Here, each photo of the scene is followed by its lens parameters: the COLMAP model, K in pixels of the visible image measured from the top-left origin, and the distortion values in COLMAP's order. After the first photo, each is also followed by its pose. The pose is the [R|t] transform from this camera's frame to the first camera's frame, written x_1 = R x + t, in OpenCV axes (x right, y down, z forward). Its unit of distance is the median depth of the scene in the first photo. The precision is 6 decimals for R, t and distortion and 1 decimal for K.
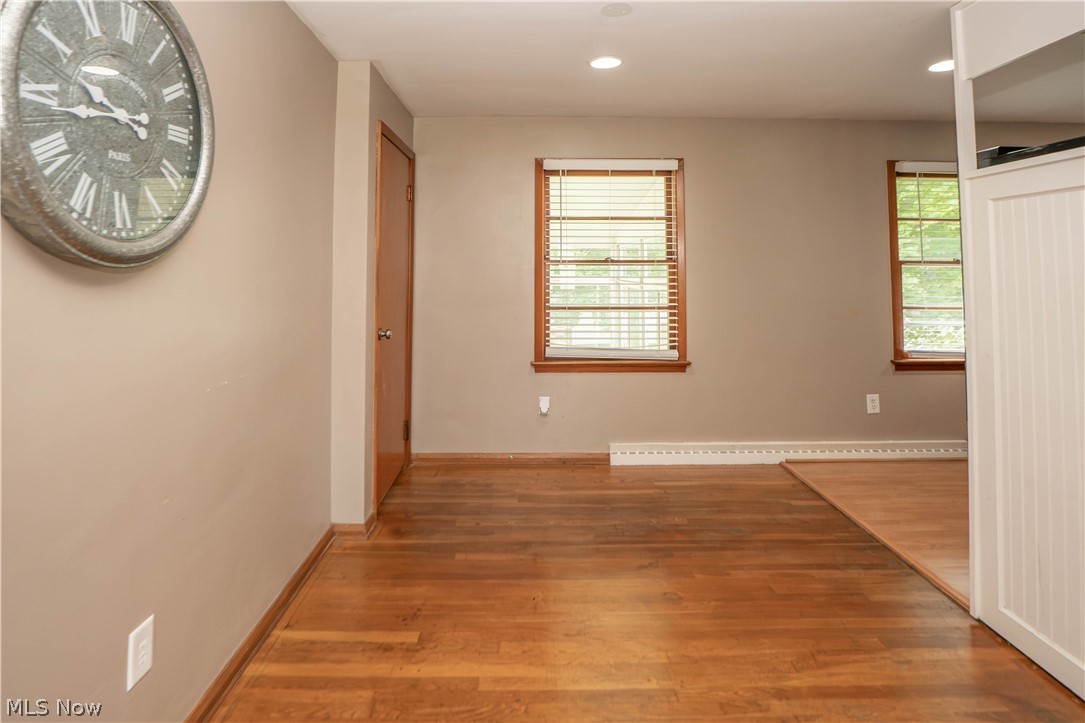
lens RADIAL K [[557.3, 0, 522.6], [0, 557.3, 233.1], [0, 0, 1]] dist [-0.037287, 0.007658]
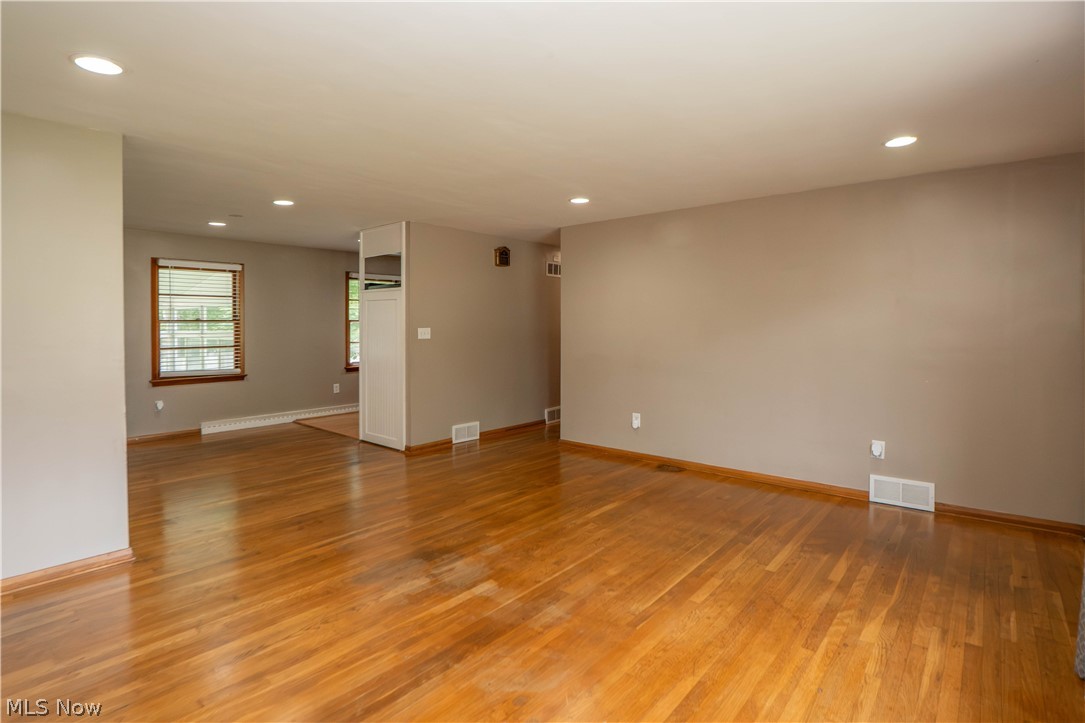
lens RADIAL K [[557.3, 0, 522.8], [0, 557.3, 326.6], [0, 0, 1]] dist [-0.037287, 0.007658]
pose [[0.662998, -0.006756, 0.748591, -0.476268], [-0.041901, 0.998057, 0.046118, -0.054307], [-0.747447, -0.061943, 0.661427, -0.923605]]
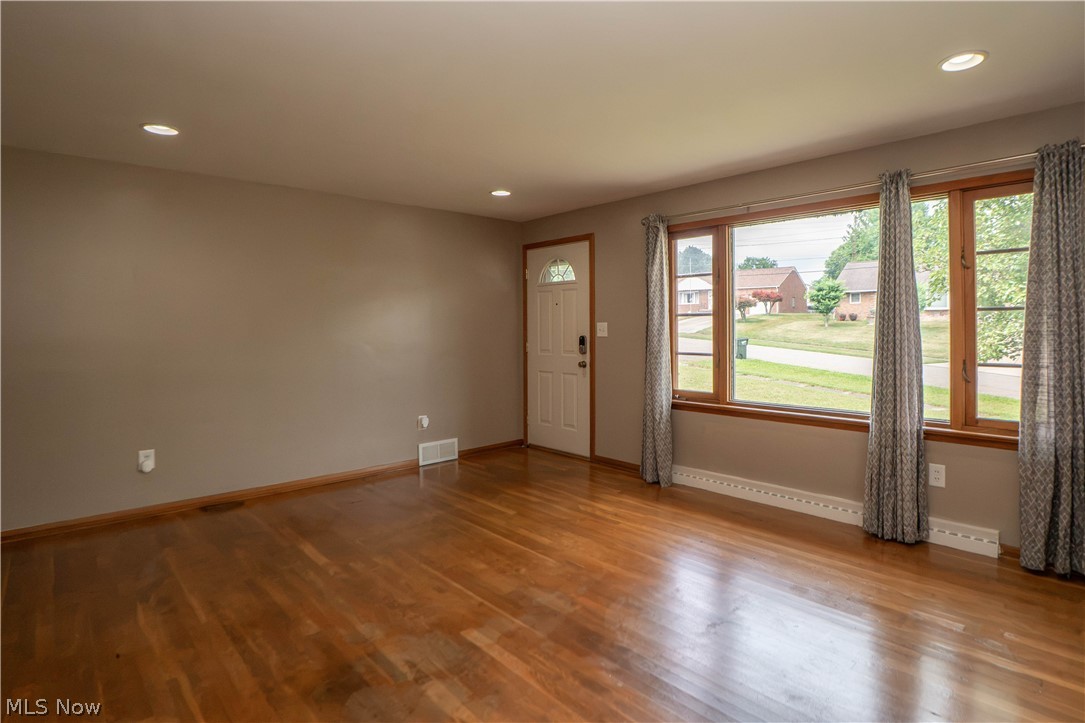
lens RADIAL K [[557.3, 0, 603.3], [0, 557.3, 324.9], [0, 0, 1]] dist [-0.037287, 0.007658]
pose [[-0.711316, 0.007425, 0.702833, -0.477558], [-0.034311, 0.998385, -0.045273, 0.017363], [-0.702034, -0.056318, -0.709913, -0.041623]]
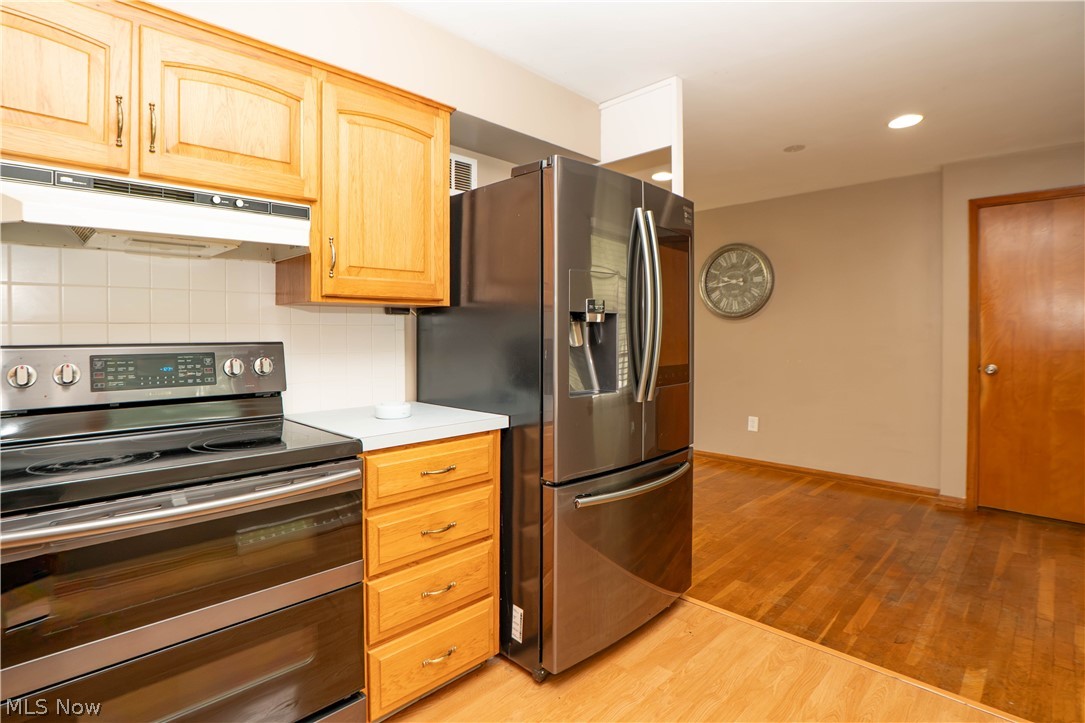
lens RADIAL K [[557.3, 0, 516.9], [0, 557.3, 336.2], [0, 0, 1]] dist [-0.037287, 0.007658]
pose [[-0.702371, 0.019430, -0.711546, 1.110135], [0.052270, 0.998336, -0.024335, 0.068083], [0.709889, -0.054285, -0.702218, 0.913997]]
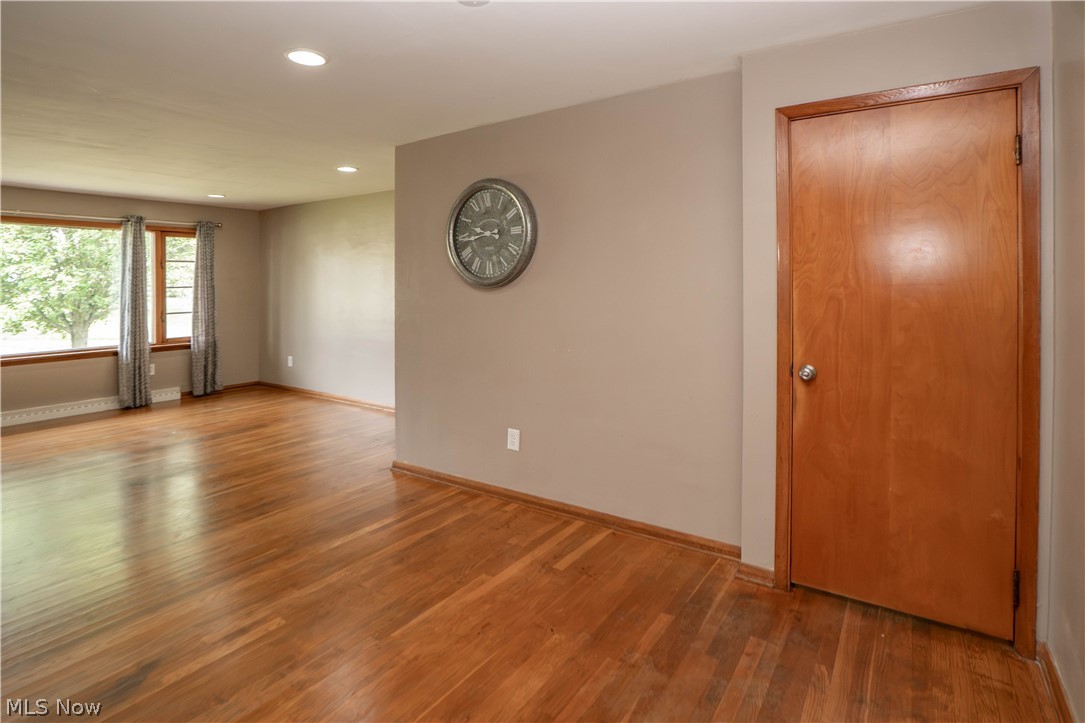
lens RADIAL K [[557.3, 0, 526.7], [0, 557.3, 289.0], [0, 0, 1]] dist [-0.037287, 0.007658]
pose [[-0.566076, 0.017785, -0.824161, 0.504116], [0.059357, 0.998052, -0.019232, 0.044735], [0.822213, -0.059807, -0.566029, 0.929423]]
